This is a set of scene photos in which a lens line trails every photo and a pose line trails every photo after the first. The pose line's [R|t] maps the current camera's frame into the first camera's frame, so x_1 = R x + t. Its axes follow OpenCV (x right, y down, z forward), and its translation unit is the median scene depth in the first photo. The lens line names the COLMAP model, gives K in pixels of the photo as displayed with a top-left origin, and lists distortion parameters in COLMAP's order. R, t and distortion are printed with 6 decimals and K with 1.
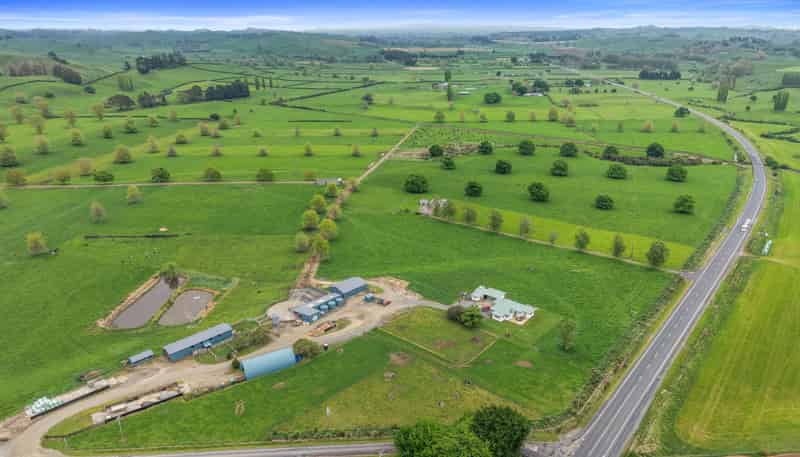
lens RADIAL K [[546.9, 0, 400.0], [0, 546.9, 228.5], [0, 0, 1]] dist [-0.007289, -0.005385]
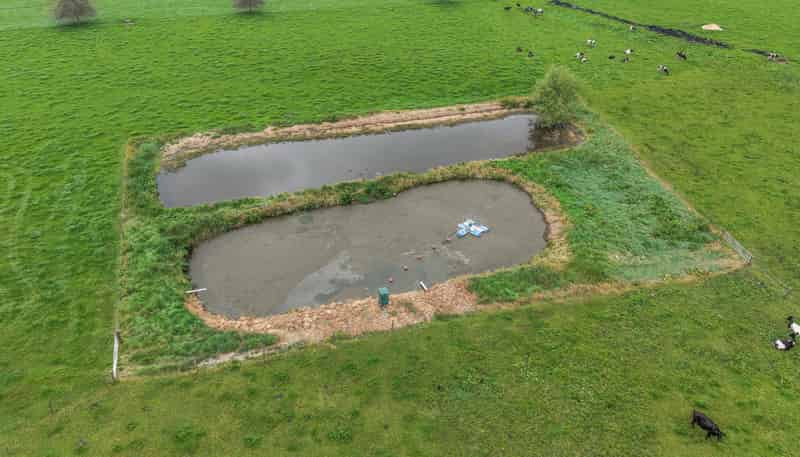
lens RADIAL K [[546.9, 0, 400.0], [0, 546.9, 228.5], [0, 0, 1]] dist [-0.007289, -0.005385]
pose [[0.386252, 0.498905, -0.775824, -0.243043], [-0.316362, 0.861734, 0.396647, 0.058164], [0.866444, 0.092236, 0.490681, 0.971659]]
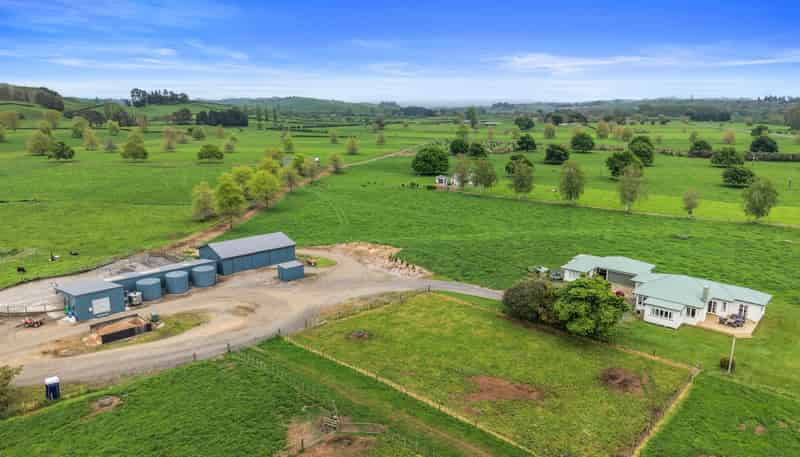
lens RADIAL K [[546.9, 0, 400.0], [0, 546.9, 228.5], [0, 0, 1]] dist [-0.007289, -0.005385]
pose [[0.999216, 0.011038, -0.038018, 0.035441], [-0.015829, 0.991634, -0.128109, 0.153851], [0.036286, 0.128611, 0.991031, 0.663087]]
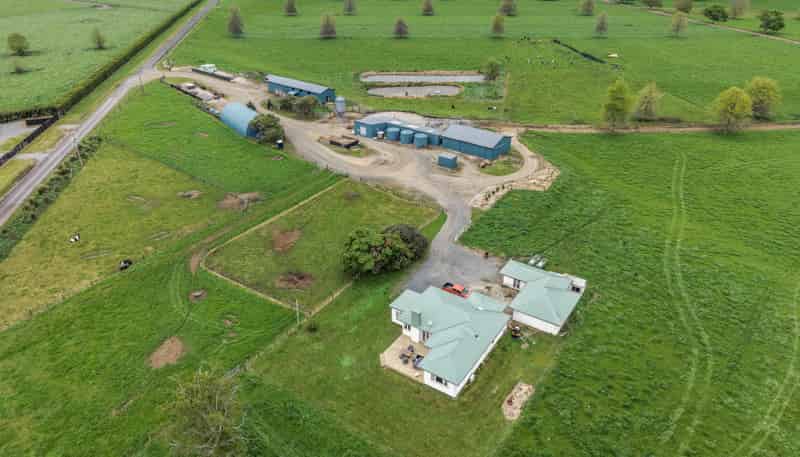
lens RADIAL K [[546.9, 0, 400.0], [0, 546.9, 228.5], [0, 0, 1]] dist [-0.007289, -0.005385]
pose [[0.098175, 0.482654, -0.870291, 0.452816], [-0.340457, 0.838037, 0.426360, -0.027506], [0.935121, 0.254439, 0.246597, 0.894999]]
